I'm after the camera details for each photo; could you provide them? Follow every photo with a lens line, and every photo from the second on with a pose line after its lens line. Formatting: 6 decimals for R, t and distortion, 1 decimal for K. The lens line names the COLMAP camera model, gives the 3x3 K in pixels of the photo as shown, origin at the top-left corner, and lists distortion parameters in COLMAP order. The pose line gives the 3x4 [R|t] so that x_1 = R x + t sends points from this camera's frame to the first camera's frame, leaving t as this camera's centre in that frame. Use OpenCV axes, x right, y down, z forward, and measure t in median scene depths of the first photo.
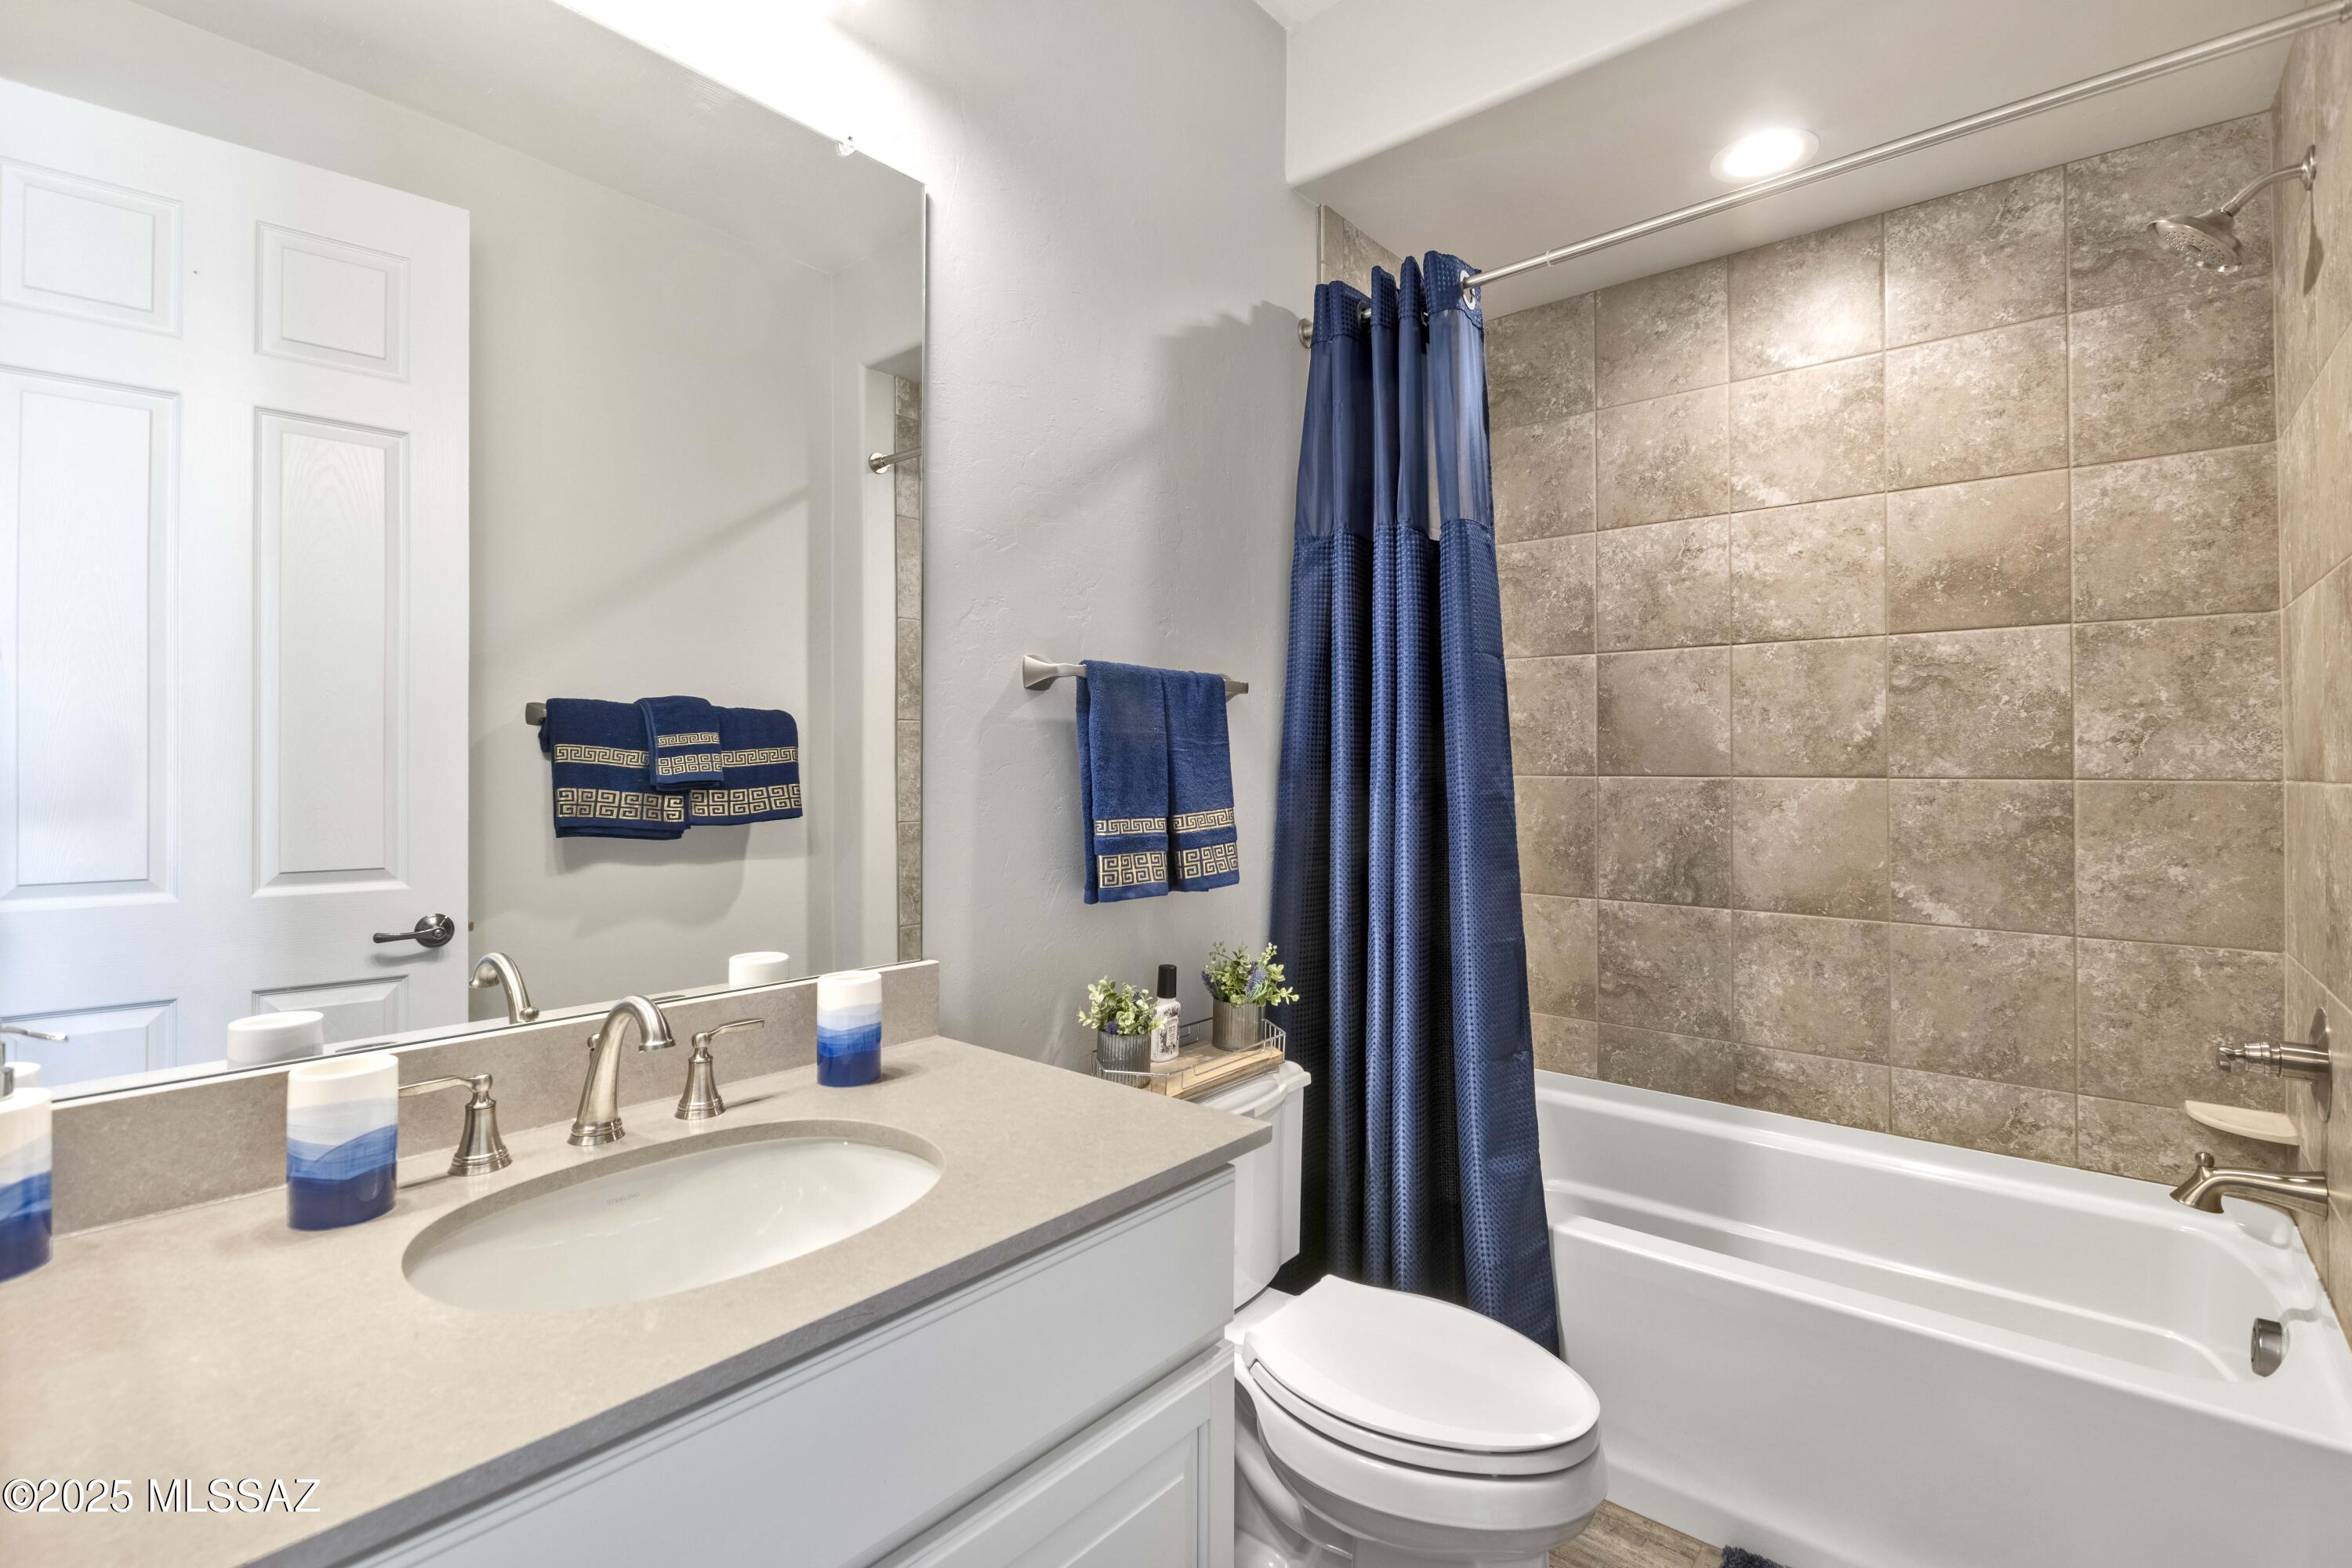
lens RADIAL K [[1100.1, 0, 1177.7], [0, 1100.1, 760.3], [0, 0, 1]] dist [-0.000357, 0.000026]
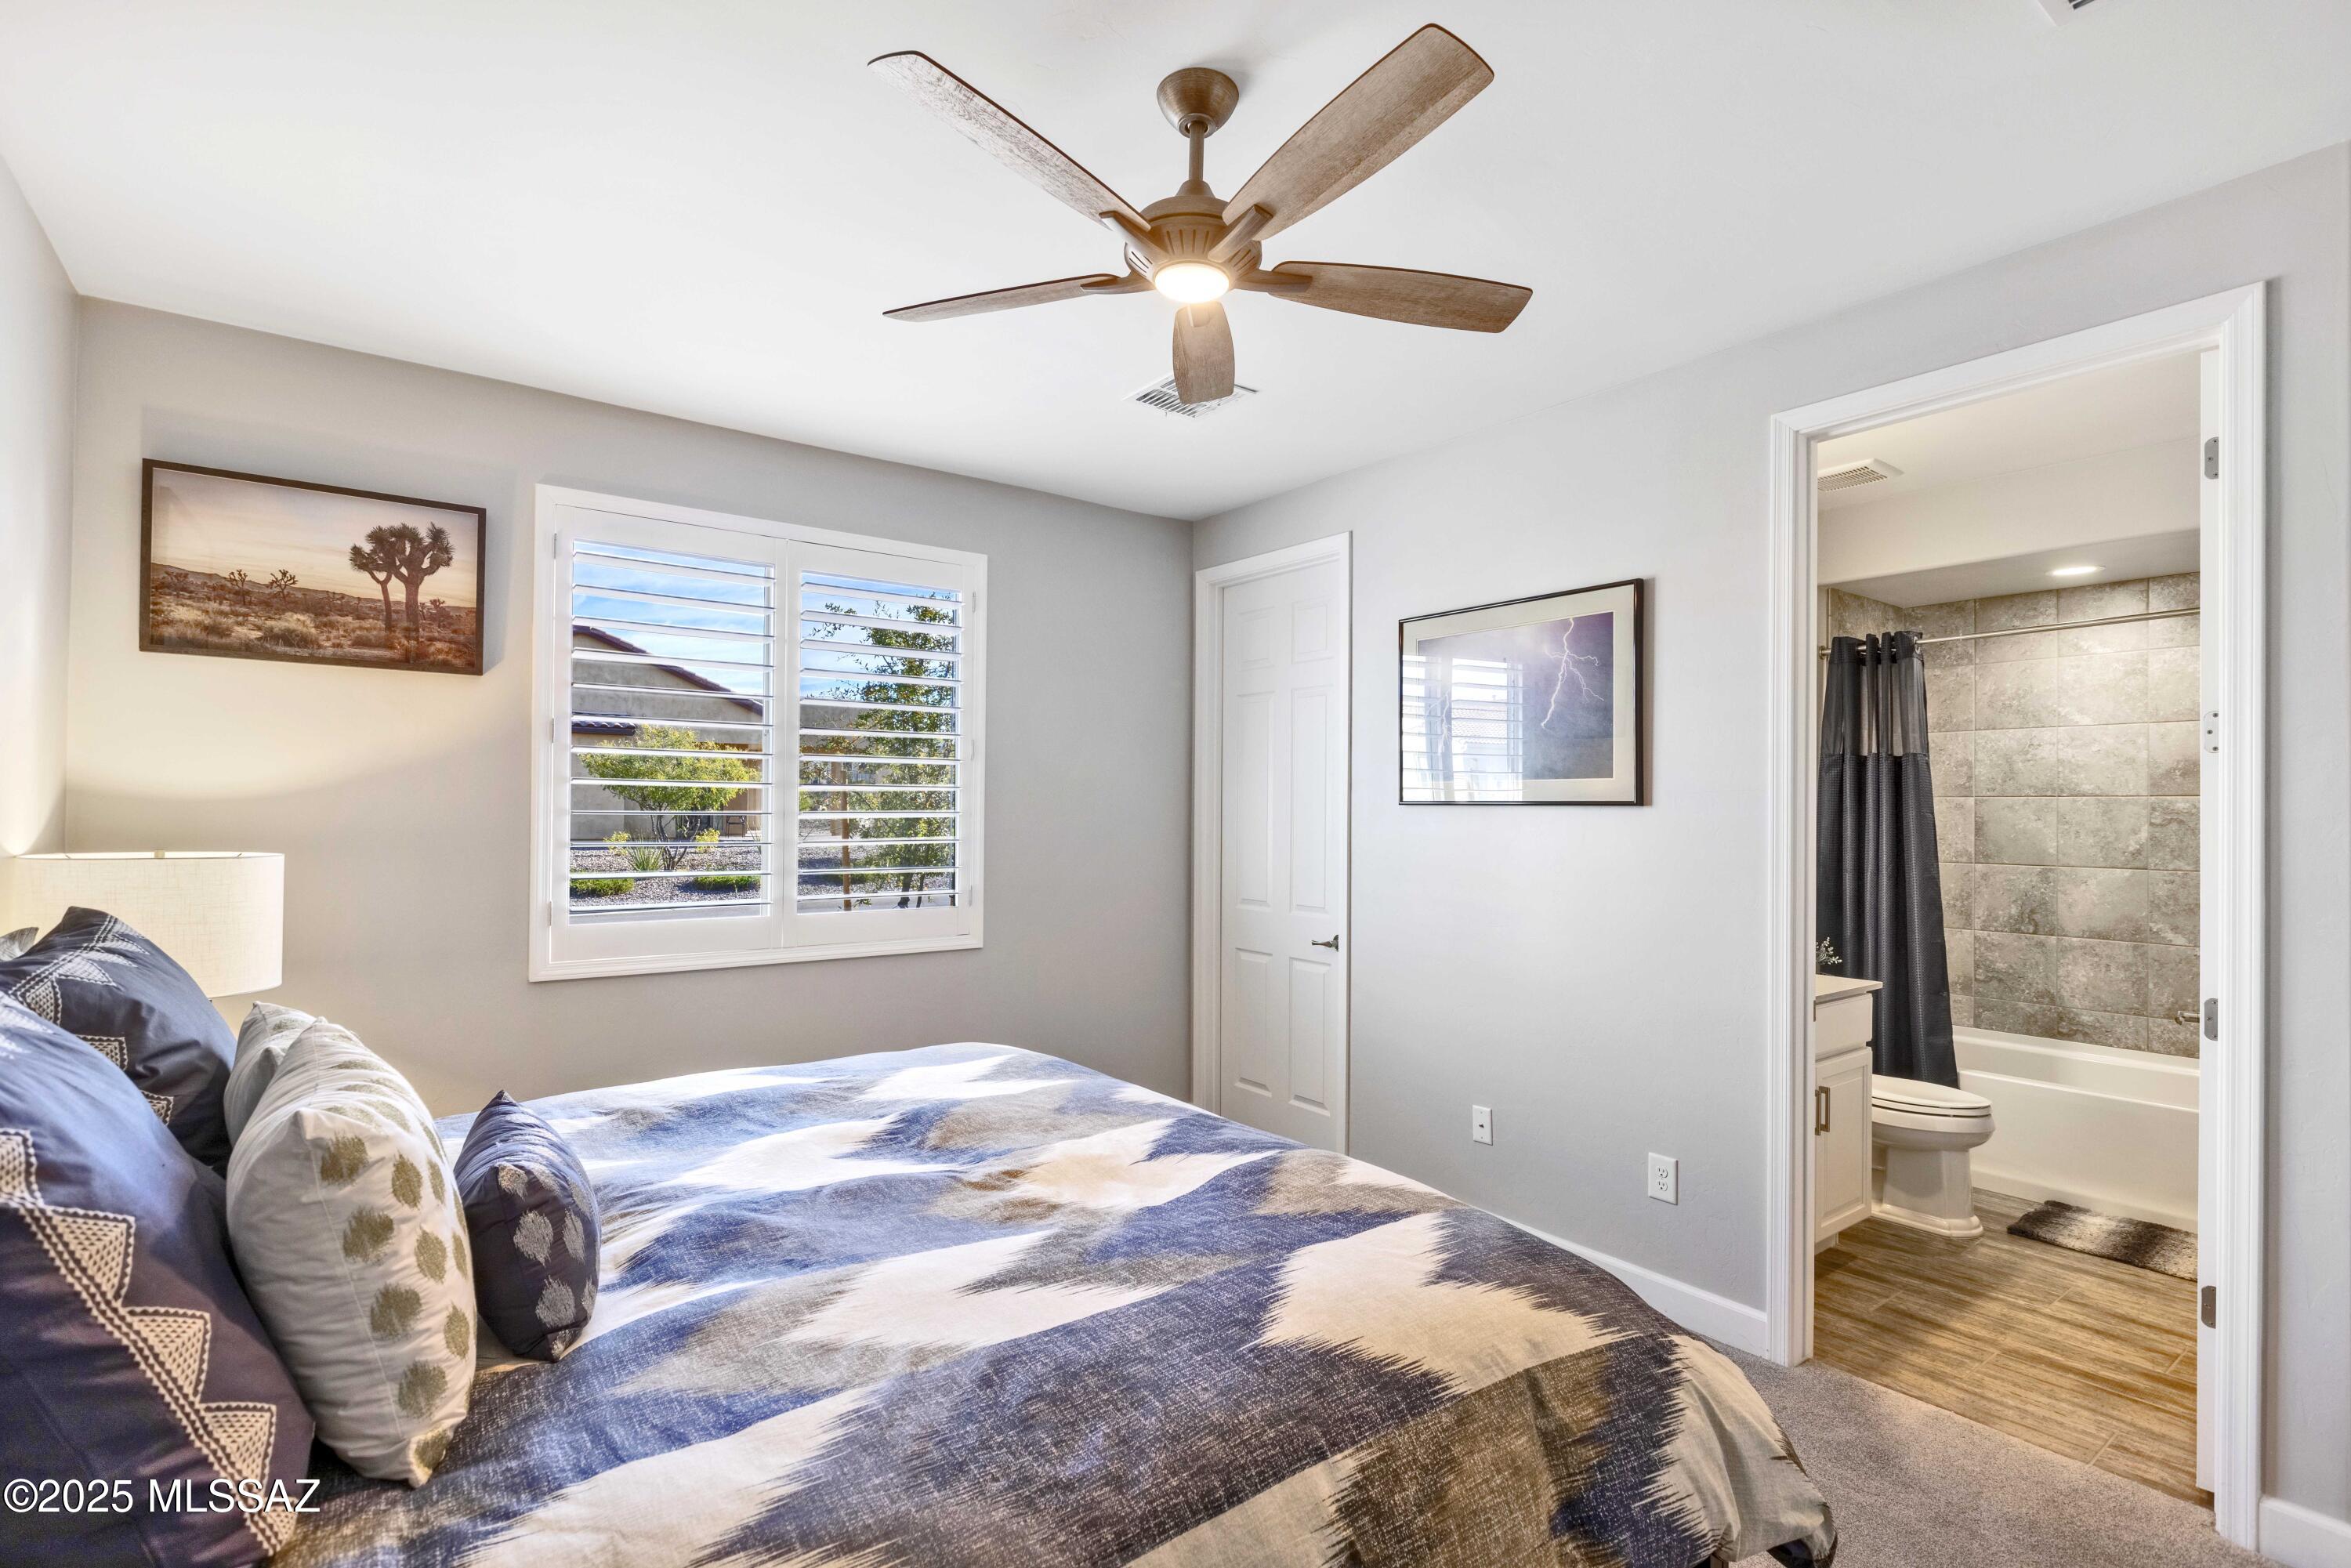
lens RADIAL K [[1094.7, 0, 1176.7], [0, 1094.7, 812.4], [0, 0, 1]] dist [-0.002069, -0.000696]
pose [[0.973355, 0.005756, -0.229231, -0.553735], [-0.004962, 0.999980, 0.004038, -0.080132], [0.229250, -0.002793, 0.973364, -1.206117]]
